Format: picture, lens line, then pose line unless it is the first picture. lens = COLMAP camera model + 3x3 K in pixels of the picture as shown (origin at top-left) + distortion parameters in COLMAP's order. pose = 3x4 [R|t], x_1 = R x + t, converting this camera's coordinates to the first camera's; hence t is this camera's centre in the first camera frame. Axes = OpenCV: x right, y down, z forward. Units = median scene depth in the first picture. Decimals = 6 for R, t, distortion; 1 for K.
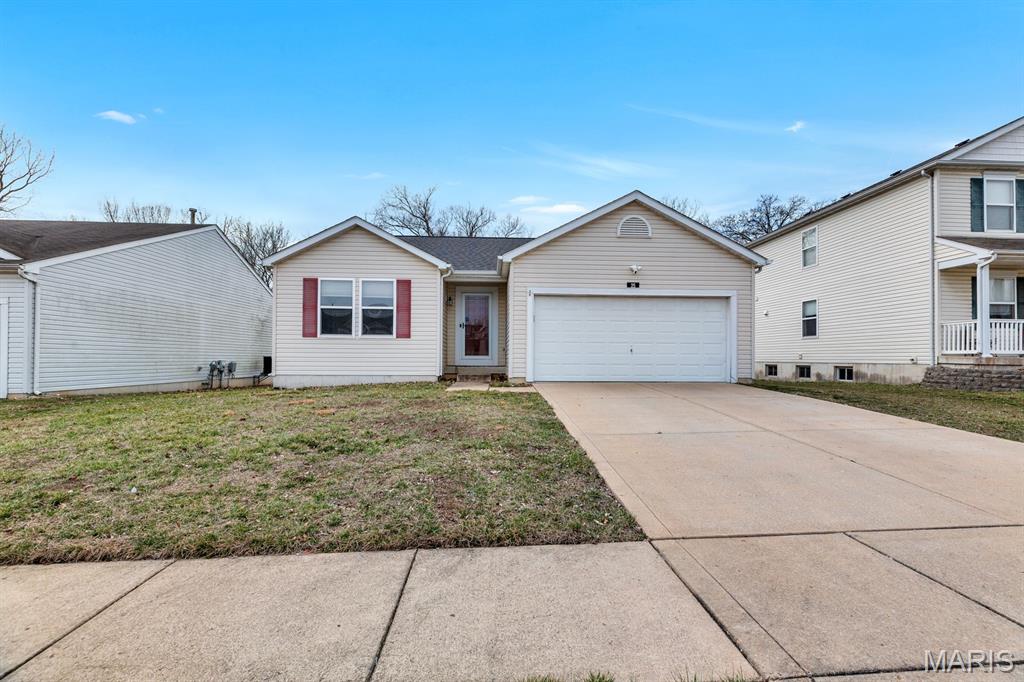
lens RADIAL K [[460.5, 0, 514.2], [0, 460.5, 341.0], [0, 0, 1]] dist [0.002792, 0.000119]
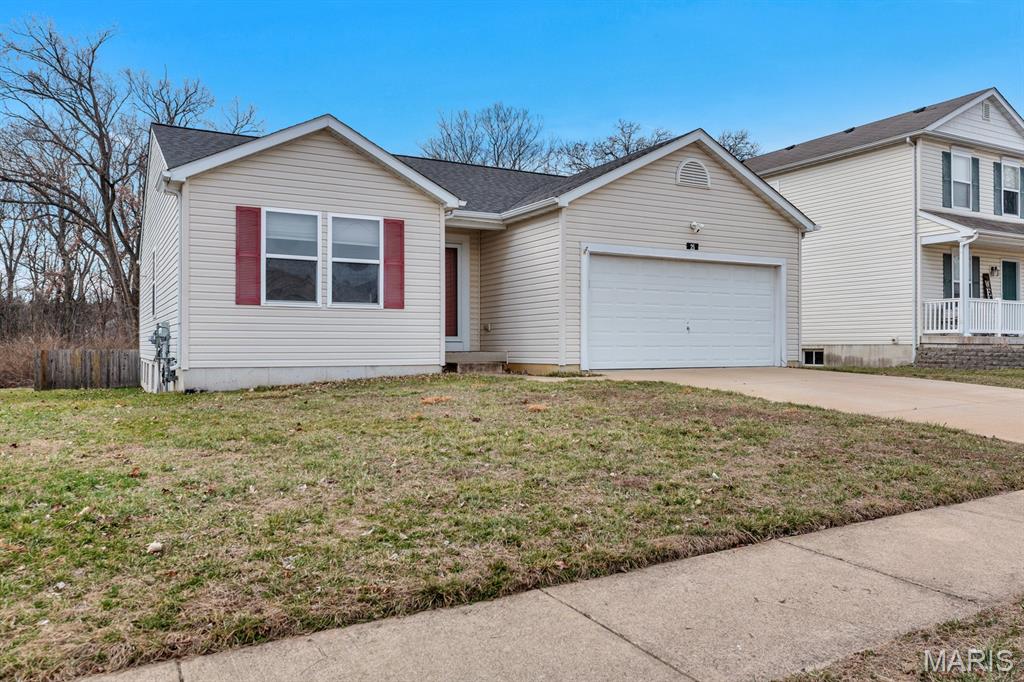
lens RADIAL K [[756.9, 0, 510.6], [0, 756.9, 324.7], [0, 0, 1]] dist [0.002592, 0.000702]
pose [[0.901871, 0.005559, 0.431970, -0.556353], [-0.009568, 0.999929, 0.007108, 0.007376], [-0.431900, -0.010543, 0.901860, -0.044698]]
